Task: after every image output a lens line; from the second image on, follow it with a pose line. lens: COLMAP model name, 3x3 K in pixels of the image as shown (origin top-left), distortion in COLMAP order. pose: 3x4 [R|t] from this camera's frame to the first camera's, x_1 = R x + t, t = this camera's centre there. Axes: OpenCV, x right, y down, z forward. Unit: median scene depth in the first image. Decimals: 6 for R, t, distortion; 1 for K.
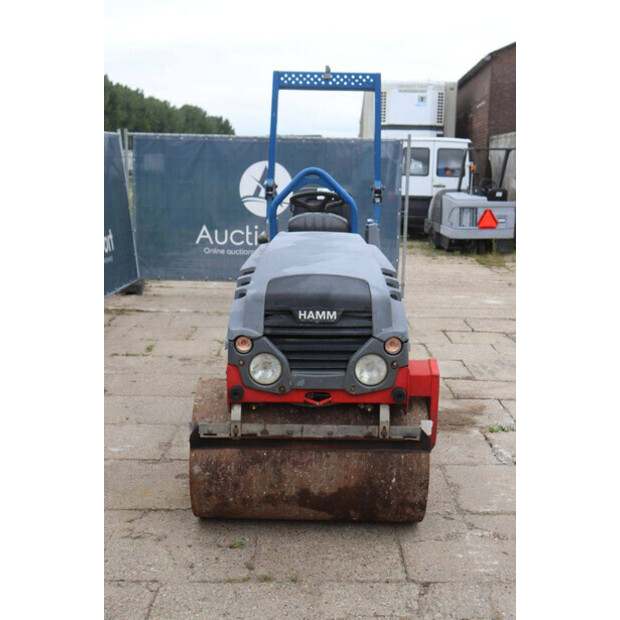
lens RADIAL K [[853.7, 0, 308.0], [0, 853.7, 310.5], [0, 0, 1]] dist [0.034498, 0.089652]
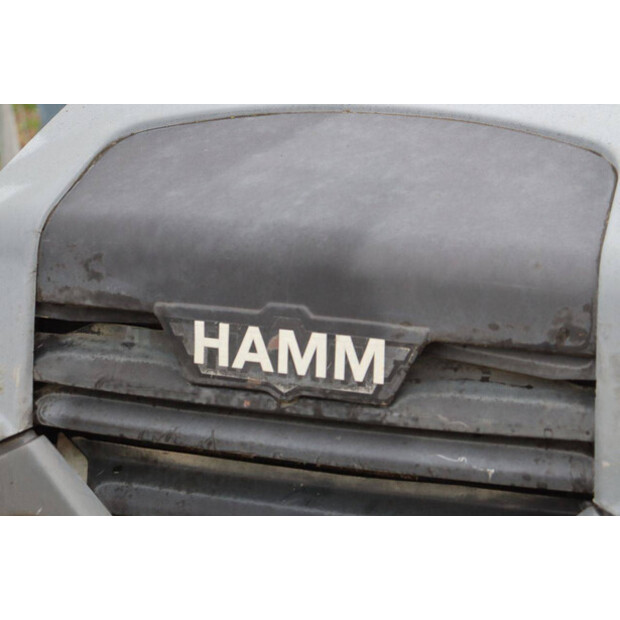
lens RADIAL K [[1533.1, 0, 310.3], [0, 1533.1, 309.7], [0, 0, 1]] dist [0.473730, -0.096155]
pose [[0.930075, 0.071345, -0.360376, 0.128312], [-0.009892, 0.985469, 0.169569, -0.056797], [0.367237, -0.154147, 0.917265, 0.688705]]
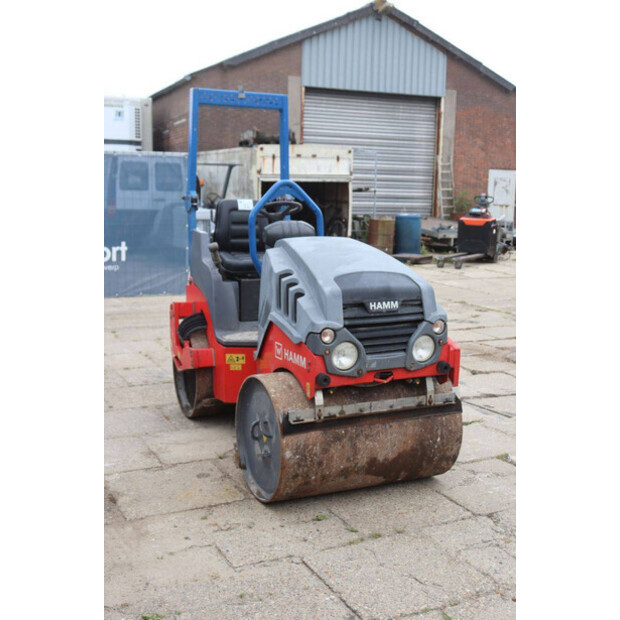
lens RADIAL K [[855.9, 0, 336.3], [0, 855.9, 309.1], [0, 0, 1]] dist [0.035262, 0.026205]
pose [[0.884572, -0.066986, 0.461569, -0.571955], [0.076021, 0.997106, -0.000982, 0.006400], [-0.460167, 0.035958, 0.887104, -0.007116]]
